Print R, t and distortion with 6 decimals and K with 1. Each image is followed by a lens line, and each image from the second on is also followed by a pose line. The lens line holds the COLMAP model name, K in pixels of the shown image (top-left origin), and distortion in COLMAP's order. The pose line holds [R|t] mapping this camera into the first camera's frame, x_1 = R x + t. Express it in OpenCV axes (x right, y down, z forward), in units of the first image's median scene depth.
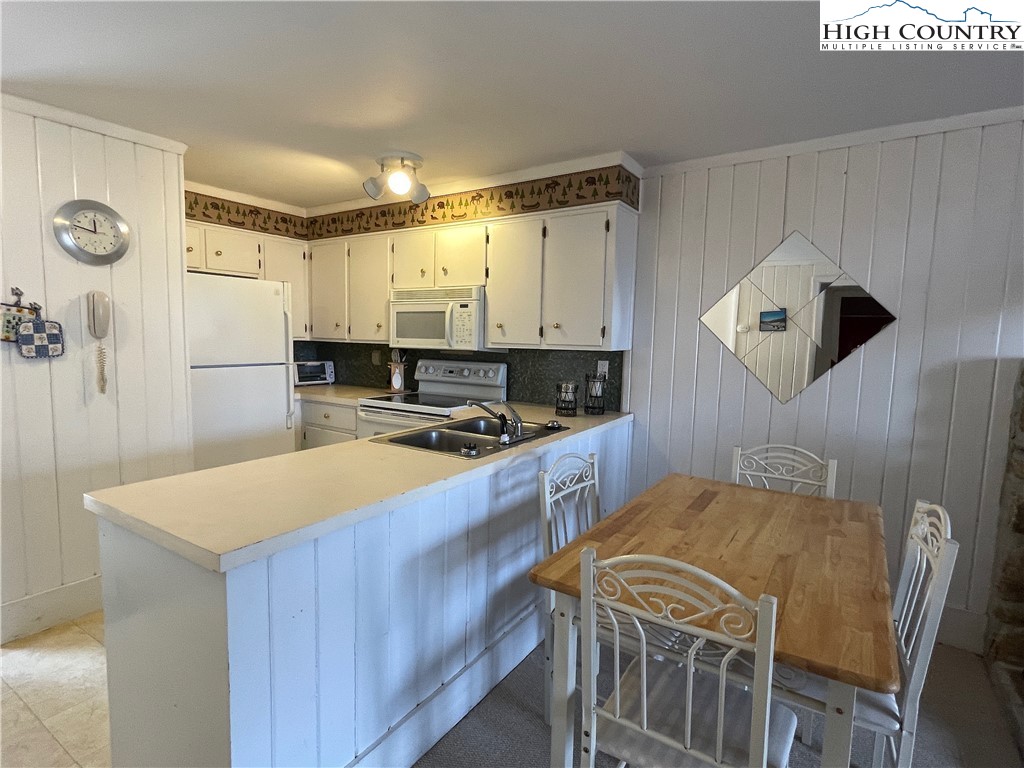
lens RADIAL K [[535.1, 0, 577.4], [0, 535.1, 381.0], [0, 0, 1]] dist [0.001192, 0.001557]
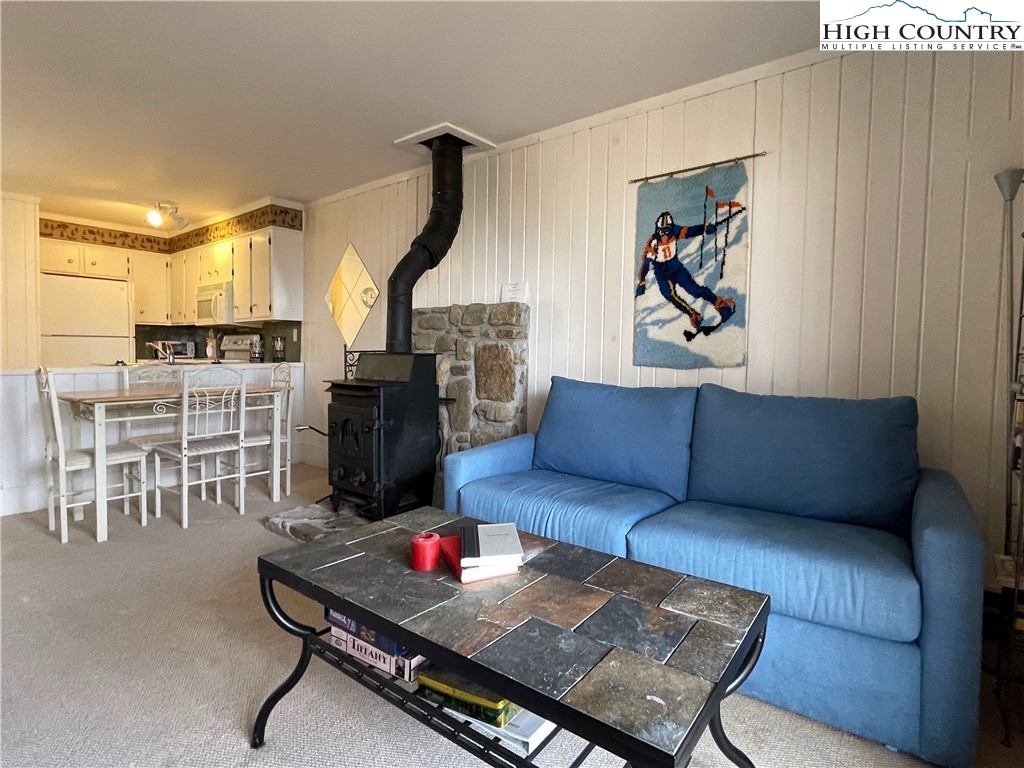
lens RADIAL K [[622.0, 0, 676.2], [0, 622.0, 387.4], [0, 0, 1]] dist [0.002165, 0.001218]
pose [[0.996386, 0.011148, -0.084205, 1.220293], [-0.014585, 0.999081, -0.040312, 0.169979], [0.083678, 0.041395, 0.995633, -0.642019]]
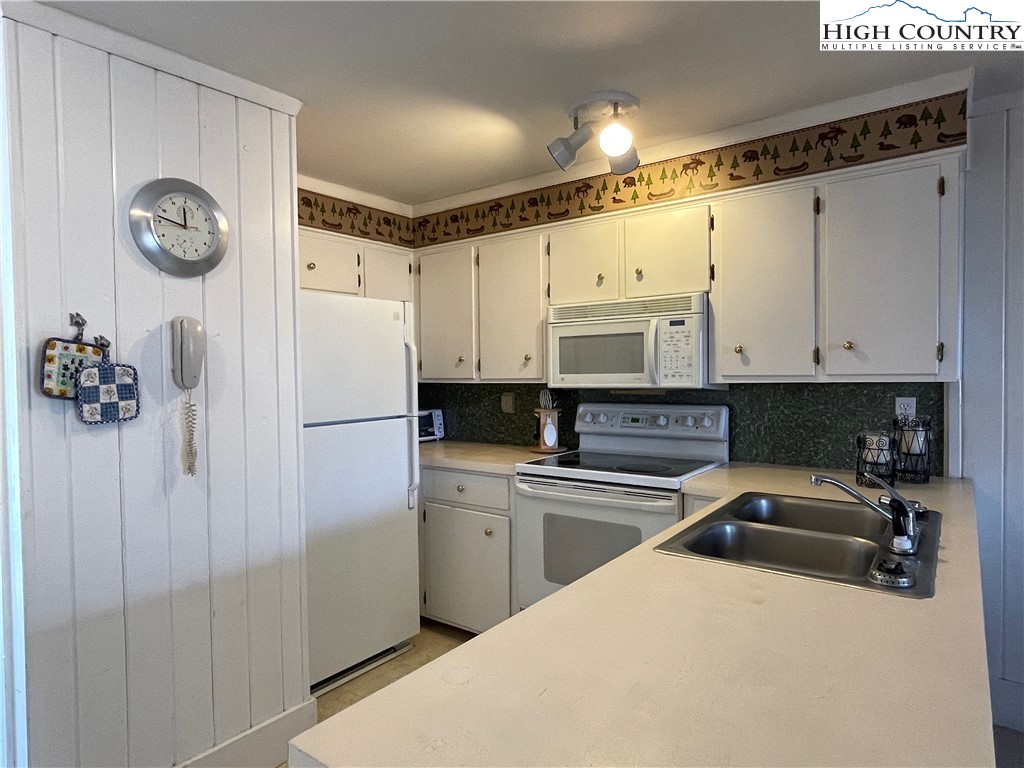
lens RADIAL K [[594.6, 0, 568.5], [0, 594.6, 384.9], [0, 0, 1]] dist [-0.000991, -0.015583]
pose [[0.998109, -0.033888, -0.051288, -0.320296], [0.030854, 0.997791, -0.058827, -0.022812], [0.053169, 0.057133, 0.996950, 0.252871]]
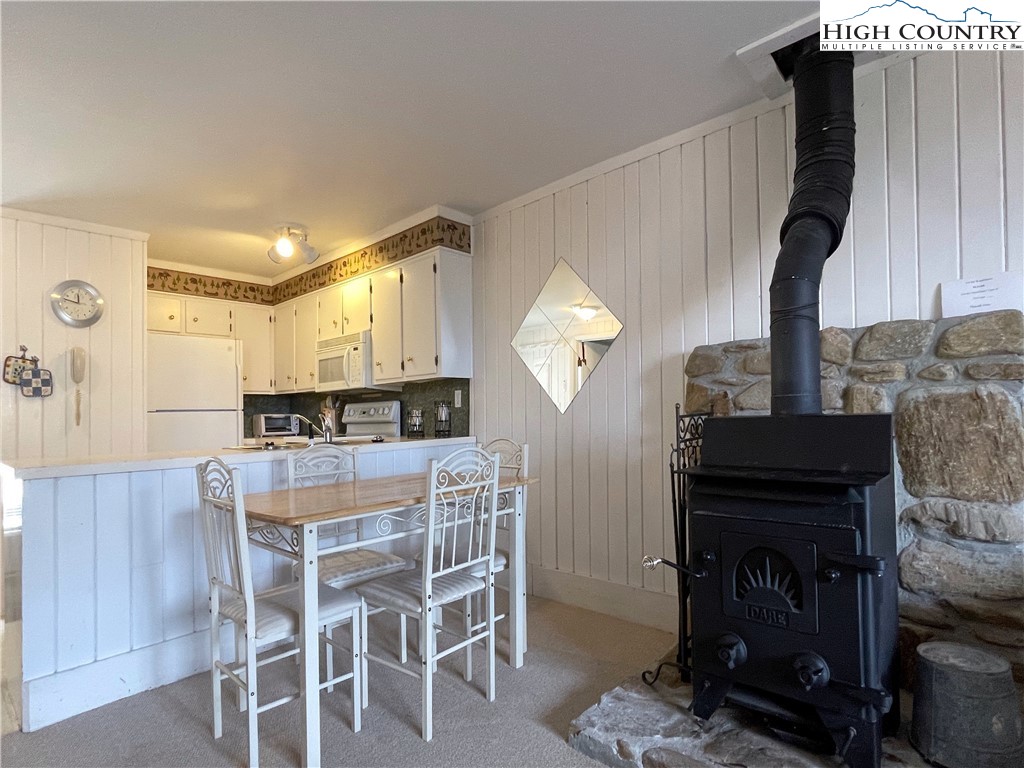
lens RADIAL K [[653.6, 0, 564.0], [0, 653.6, 412.9], [0, 0, 1]] dist [0.009069, -0.001528]
pose [[0.971209, -0.028131, -0.236564, 0.514361], [0.004933, 0.995165, -0.098088, 0.126169], [0.238179, 0.094097, 0.966652, -0.208865]]
